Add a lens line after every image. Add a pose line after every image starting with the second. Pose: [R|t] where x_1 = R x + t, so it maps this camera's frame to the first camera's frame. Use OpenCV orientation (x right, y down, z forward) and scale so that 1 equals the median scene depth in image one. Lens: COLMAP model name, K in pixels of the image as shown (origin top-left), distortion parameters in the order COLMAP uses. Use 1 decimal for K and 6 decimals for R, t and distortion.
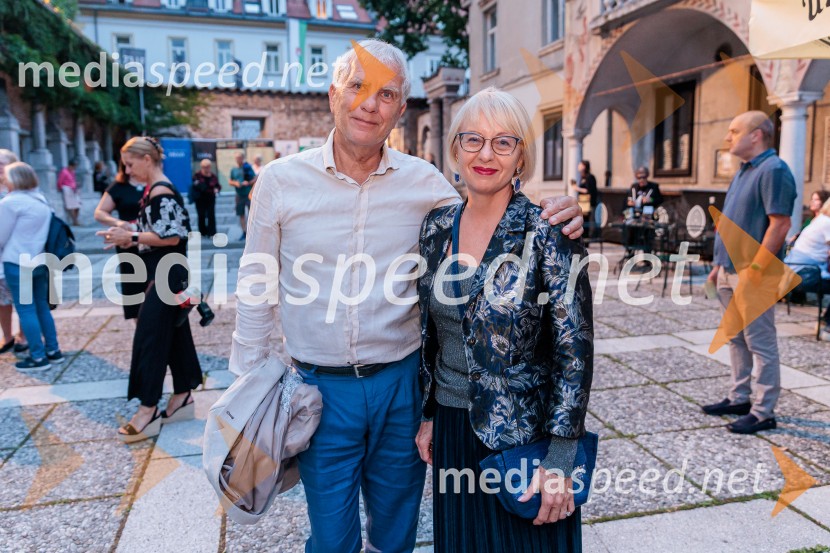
lens RADIAL K [[656.4, 0, 419.2], [0, 656.4, 267.2], [0, 0, 1]] dist [0.013431, -0.004934]
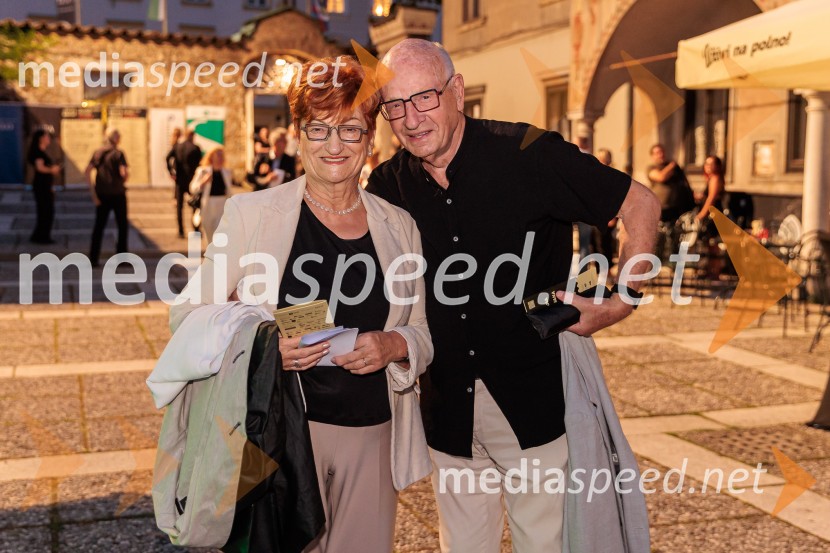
lens RADIAL K [[1137.6, 0, 434.4], [0, 1137.6, 300.0], [0, 0, 1]] dist [0.024933, 0.000000]
pose [[0.996565, 0.010939, 0.082090, -0.025266], [-0.009237, 0.999735, -0.021078, 0.023946], [-0.082298, 0.020247, 0.996402, -0.175969]]
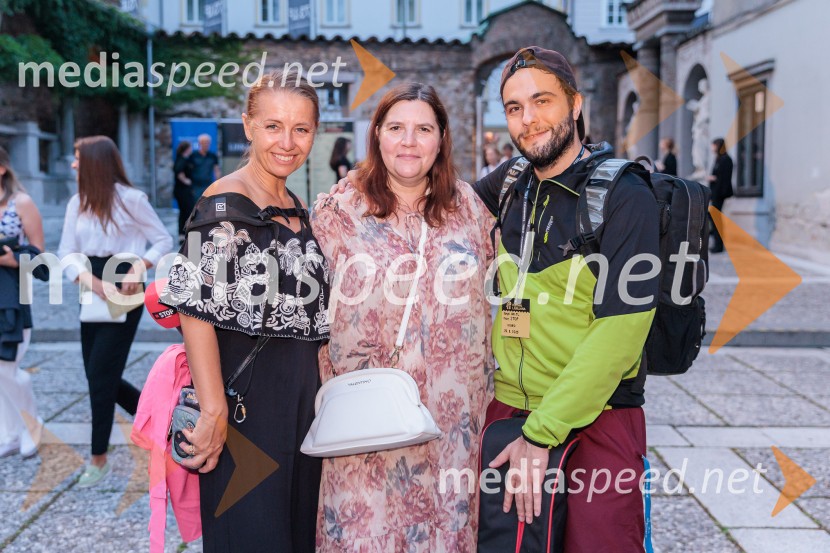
lens RADIAL K [[906.4, 0, 397.0], [0, 906.4, 266.0], [0, 0, 1]] dist [0.016783, 0.000000]
pose [[0.961500, 0.029010, -0.273268, 0.037765], [-0.041191, 0.998392, -0.038940, -0.036199], [0.271699, 0.048697, 0.961149, 0.251758]]
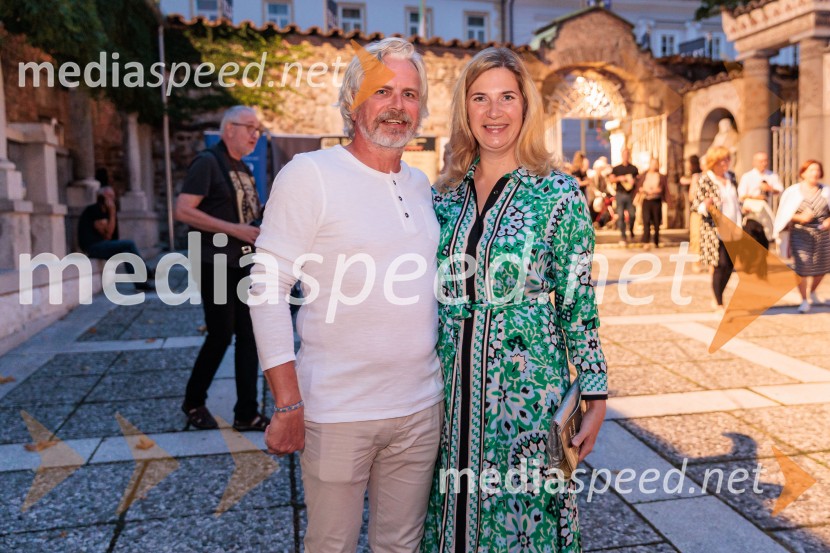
lens RADIAL K [[761.3, 0, 431.3], [0, 761.3, 258.4], [0, 0, 1]] dist [0.034219, -0.032885]
pose [[0.999443, -0.006583, -0.032711, -0.211326], [0.004279, 0.997536, -0.070019, -0.068856], [0.033092, 0.069841, 0.997009, 0.469788]]
